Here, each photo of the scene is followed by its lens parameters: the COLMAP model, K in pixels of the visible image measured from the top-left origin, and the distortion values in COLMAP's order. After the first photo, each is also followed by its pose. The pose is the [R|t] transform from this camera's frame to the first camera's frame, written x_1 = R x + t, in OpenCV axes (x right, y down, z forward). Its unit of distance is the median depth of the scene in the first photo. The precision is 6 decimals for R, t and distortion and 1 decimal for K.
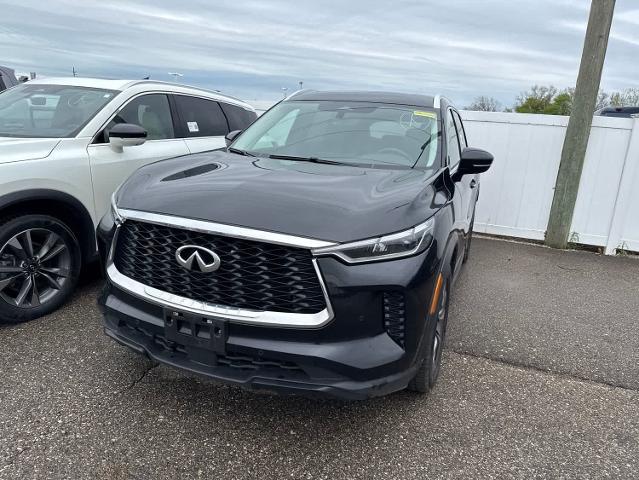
lens RADIAL K [[451.6, 0, 323.2], [0, 451.6, 239.6], [0, 0, 1]] dist [0.048289, -0.043581]
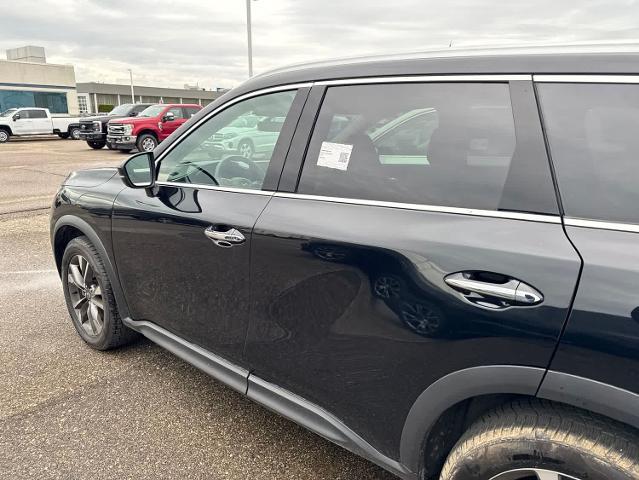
lens RADIAL K [[451.6, 0, 315.4], [0, 451.6, 238.6], [0, 0, 1]] dist [0.048289, -0.043581]
pose [[-0.332242, 0.159215, -0.929659, 1.012650], [-0.272589, 0.927381, 0.256243, -0.365416], [0.902945, 0.338549, -0.264715, 1.621121]]
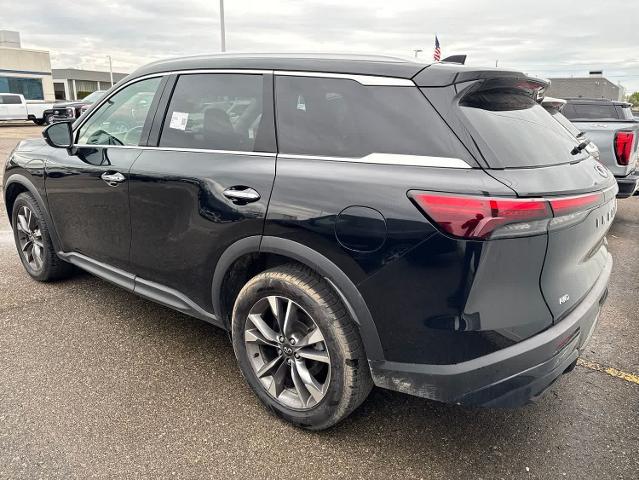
lens RADIAL K [[451.6, 0, 323.3], [0, 451.6, 240.0], [0, 0, 1]] dist [0.048289, -0.043581]
pose [[-0.291707, 0.178970, -0.939615, 1.238050], [-0.285043, 0.921441, 0.264001, -0.422153], [0.913049, 0.344842, -0.217776, 1.982812]]
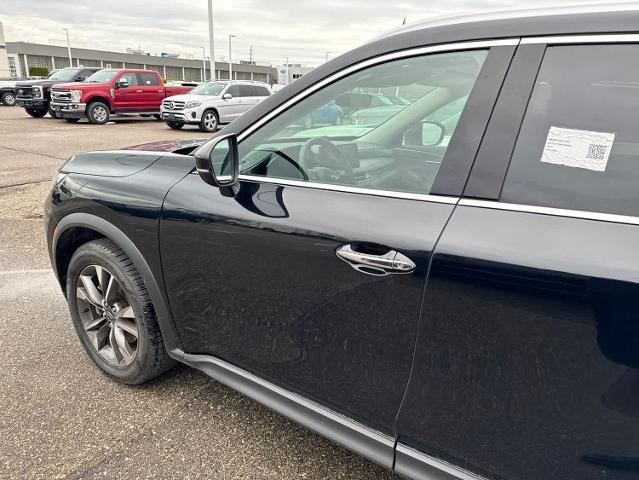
lens RADIAL K [[451.6, 0, 318.5], [0, 451.6, 237.0], [0, 0, 1]] dist [0.048289, -0.043581]
pose [[-0.222160, 0.214848, -0.951044, 0.890927], [-0.293472, 0.915451, 0.275361, -0.294483], [0.929795, 0.340279, -0.140325, 1.325002]]
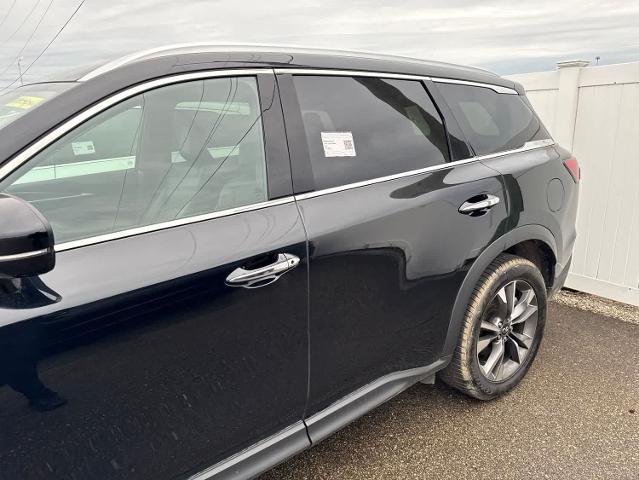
lens RADIAL K [[451.6, 0, 321.1], [0, 451.6, 230.9], [0, 0, 1]] dist [0.048289, -0.043581]
pose [[0.835834, 0.038089, -0.547660, 0.755403], [-0.042896, 0.999071, 0.004016, -0.208999], [0.547305, 0.020135, 0.836691, 0.942784]]
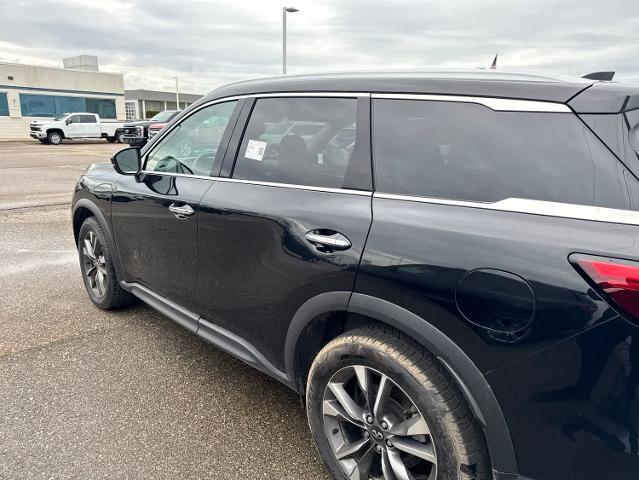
lens RADIAL K [[451.6, 0, 315.9], [0, 451.6, 245.7], [0, 0, 1]] dist [0.048289, -0.043581]
pose [[-0.412012, 0.141874, -0.900065, 1.131569], [-0.286235, 0.917646, 0.275672, -0.415933], [0.865052, 0.371210, -0.337472, 1.870618]]
